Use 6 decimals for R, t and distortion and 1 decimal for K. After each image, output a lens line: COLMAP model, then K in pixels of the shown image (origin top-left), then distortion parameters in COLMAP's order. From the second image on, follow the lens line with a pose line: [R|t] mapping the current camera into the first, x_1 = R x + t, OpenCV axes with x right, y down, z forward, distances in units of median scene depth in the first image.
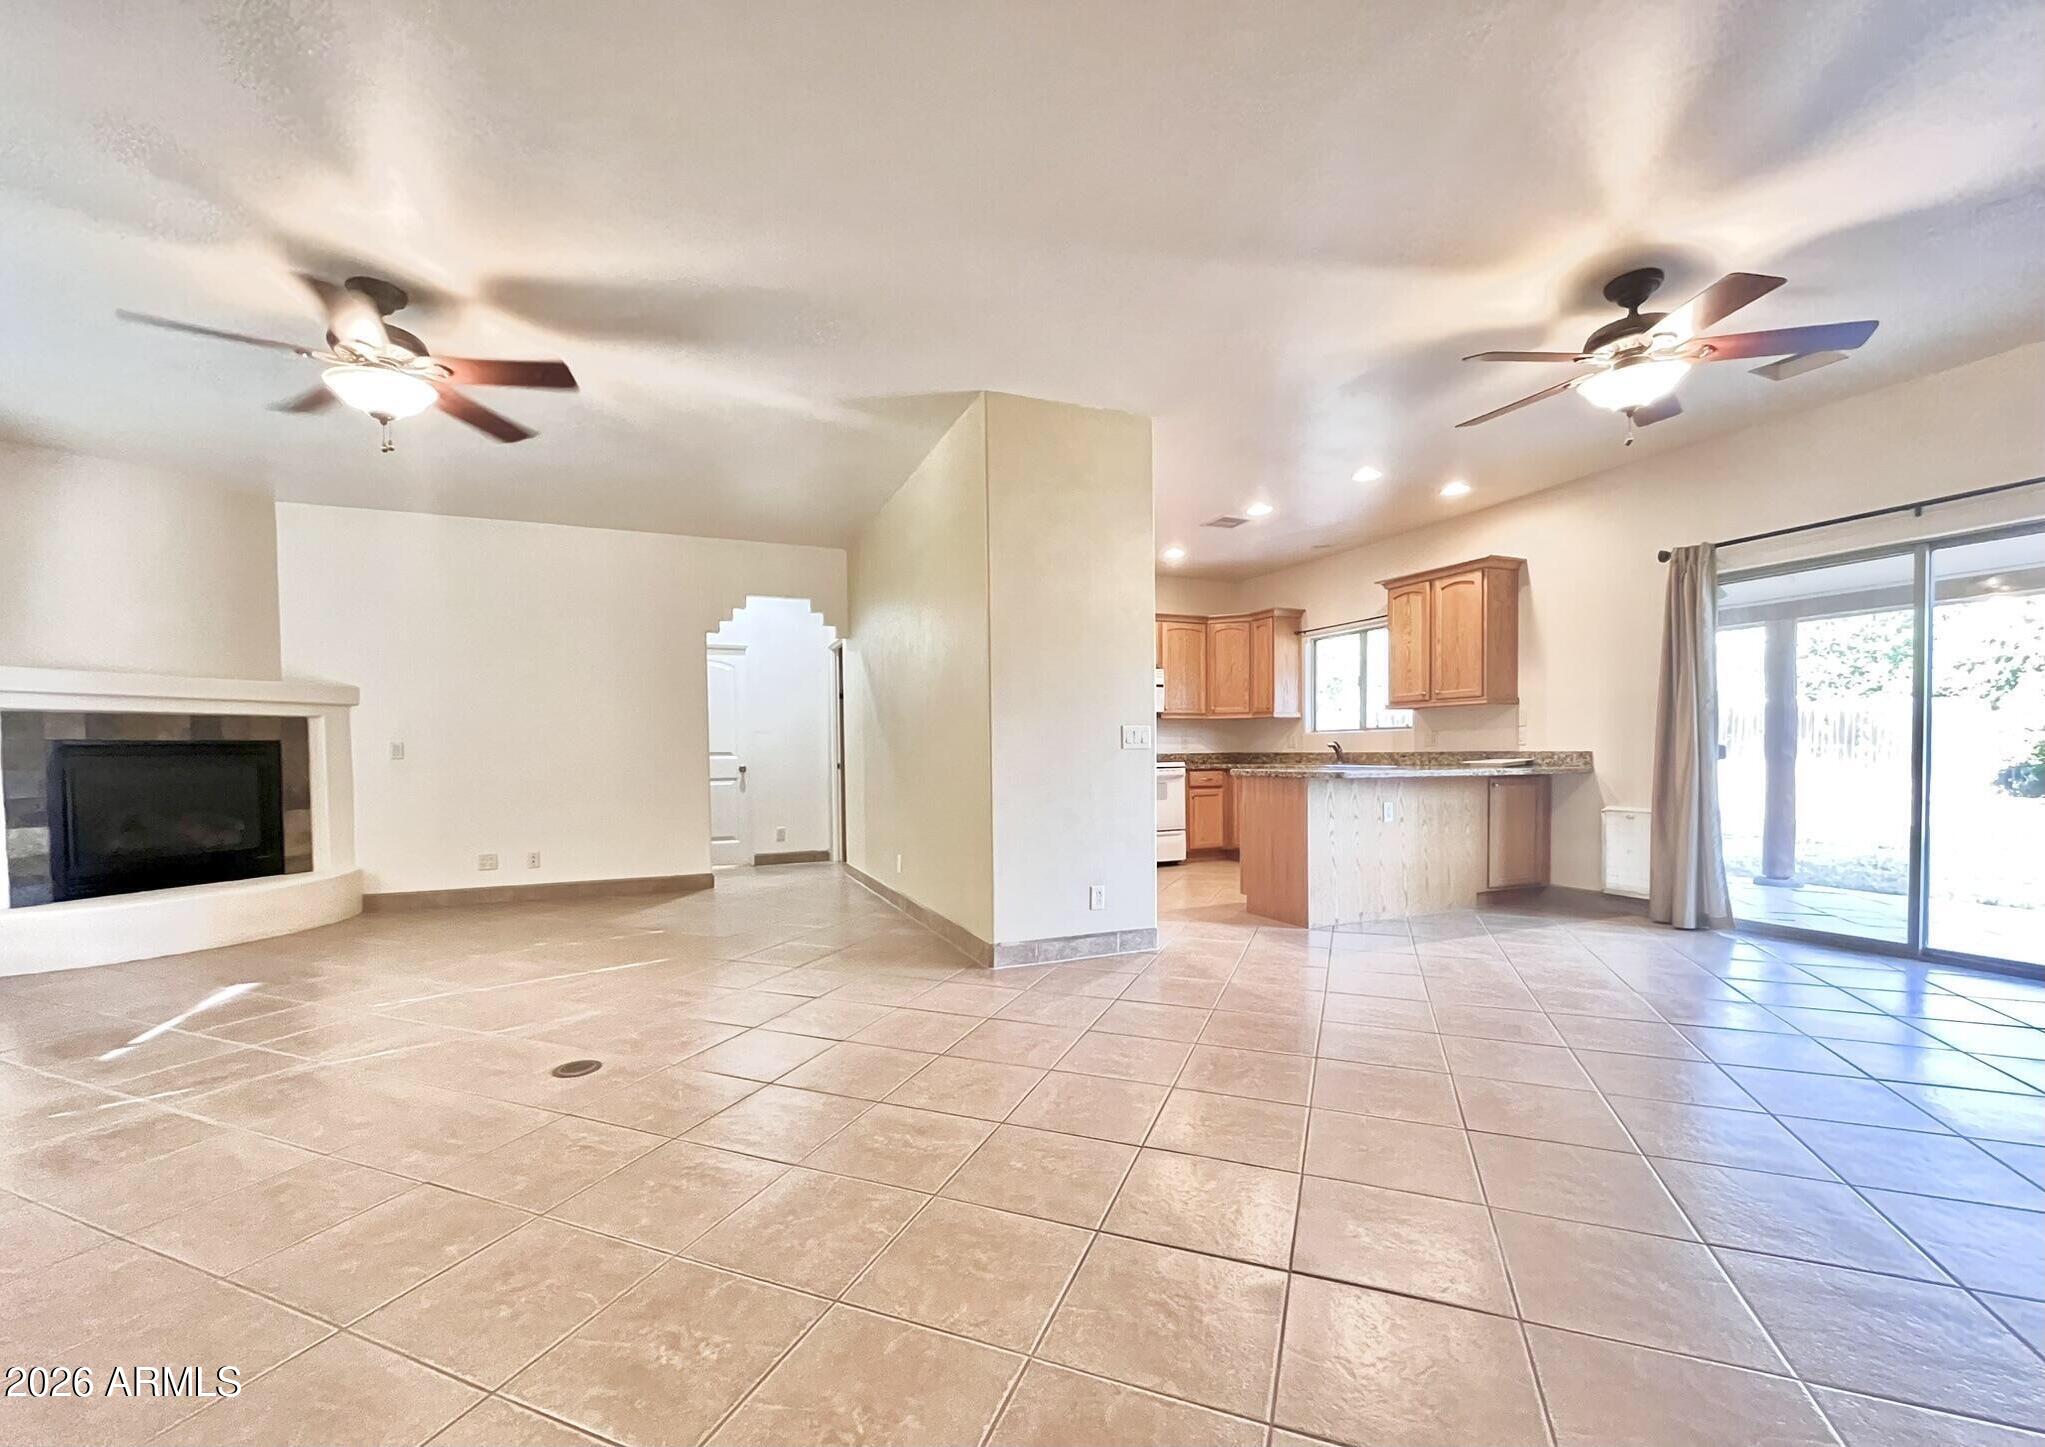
lens RADIAL K [[829.8, 0, 1014.6], [0, 829.8, 776.4], [0, 0, 1]] dist [-0.000714, -0.000504]
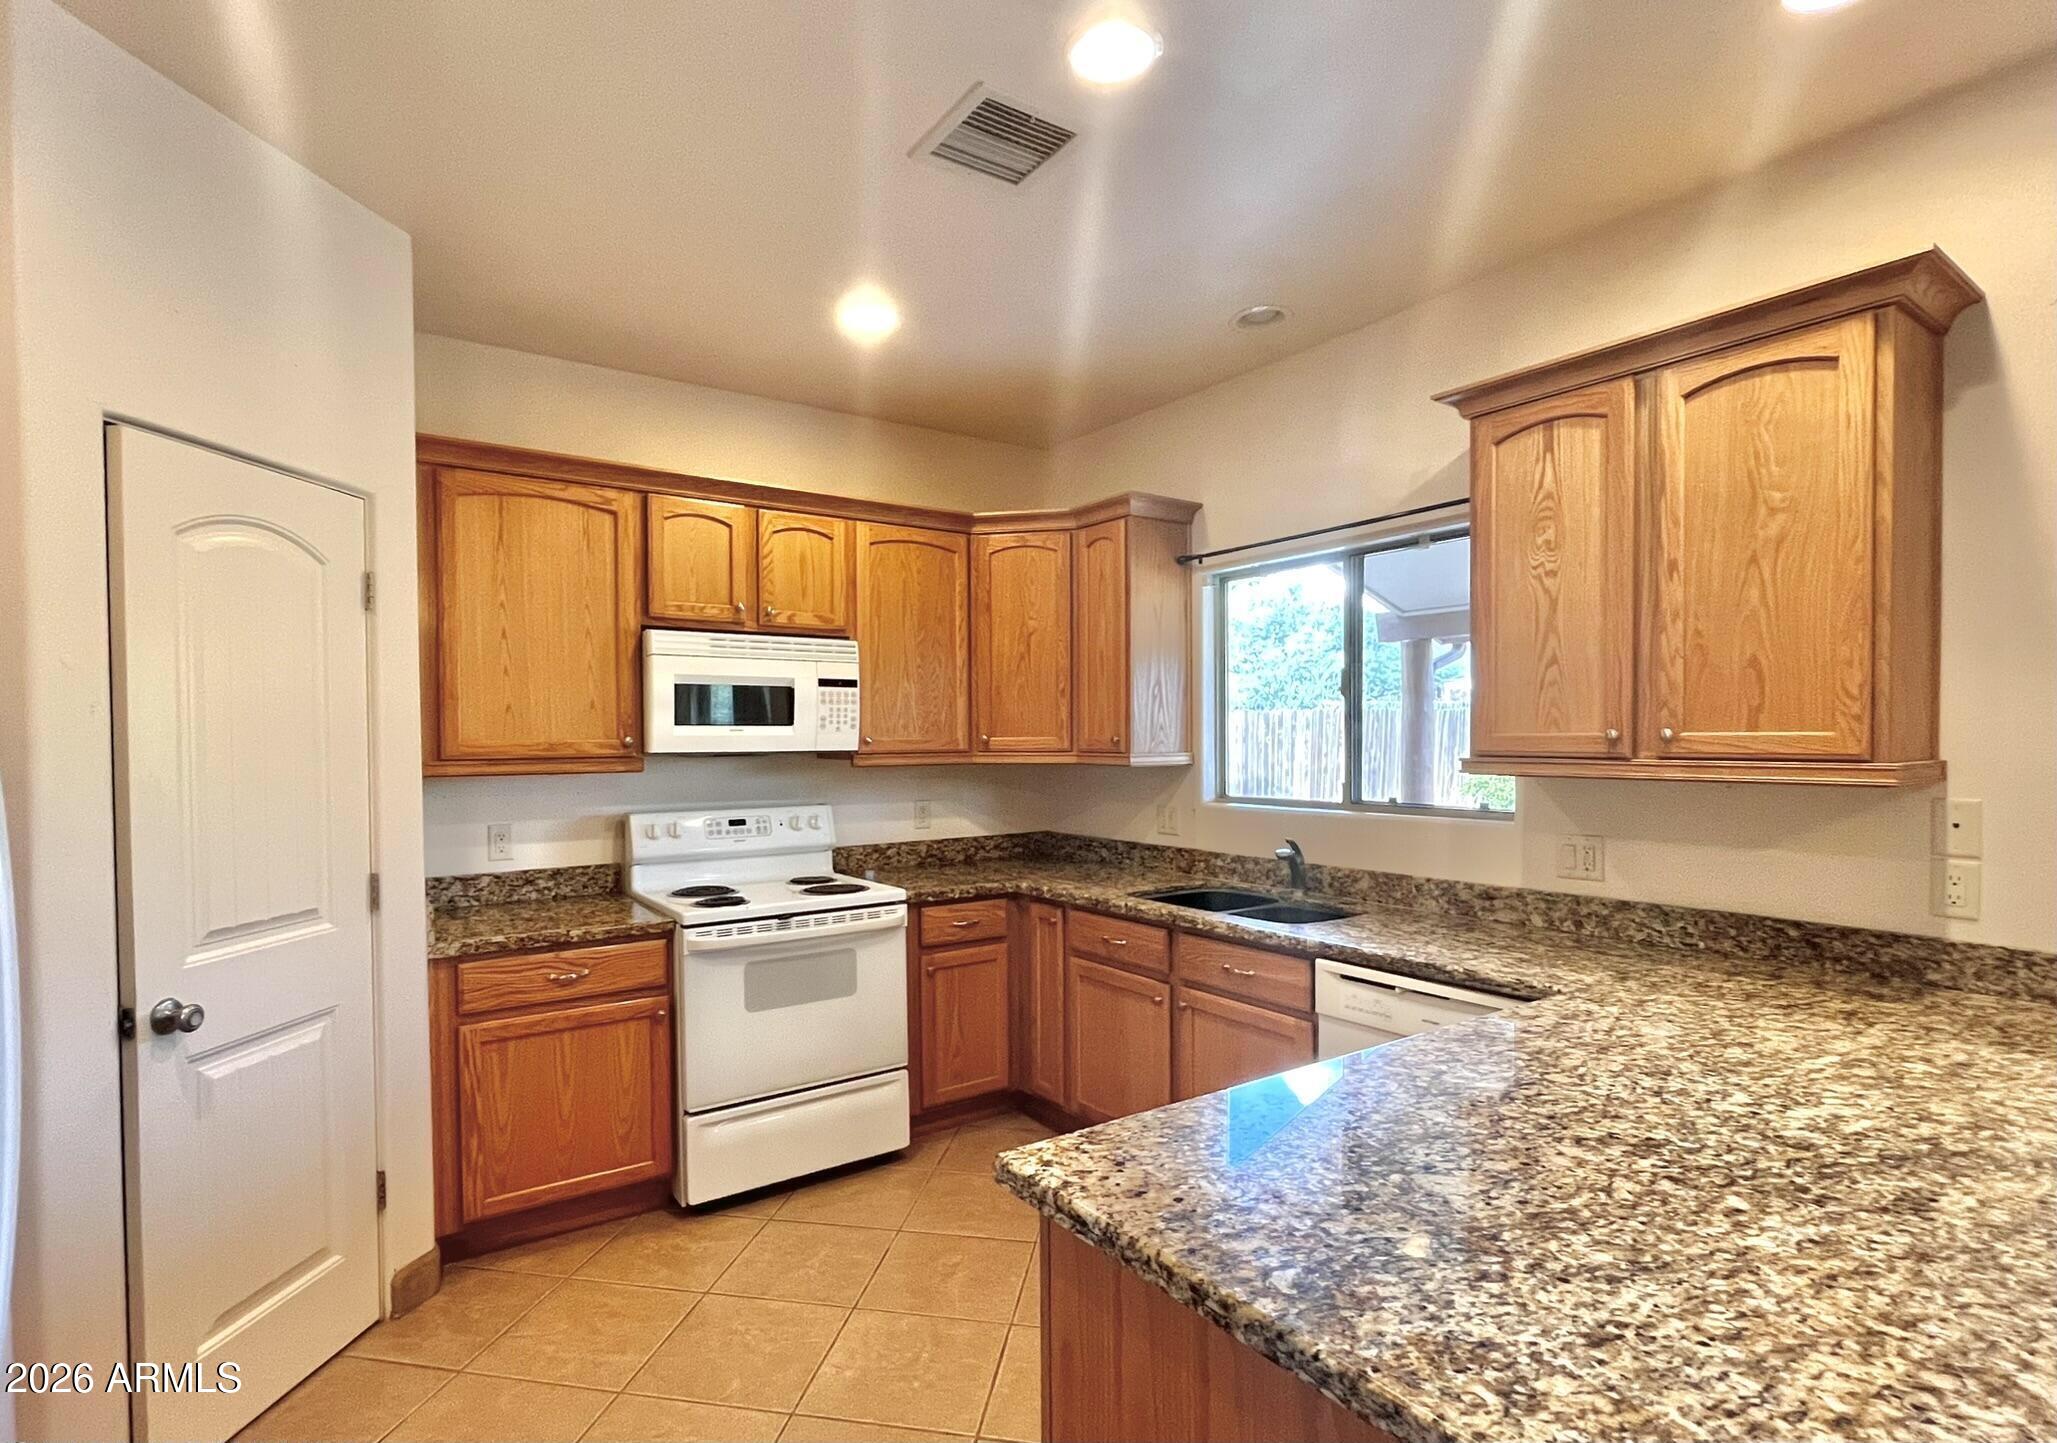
lens RADIAL K [[998.3, 0, 983.1], [0, 998.3, 756.6], [0, 0, 1]] dist [-0.002900, 0.000403]
pose [[0.980468, -0.000842, 0.196678, 0.195391], [0.003289, 0.999921, -0.012111, -0.092986], [-0.196653, 0.012521, 0.980393, 0.714556]]
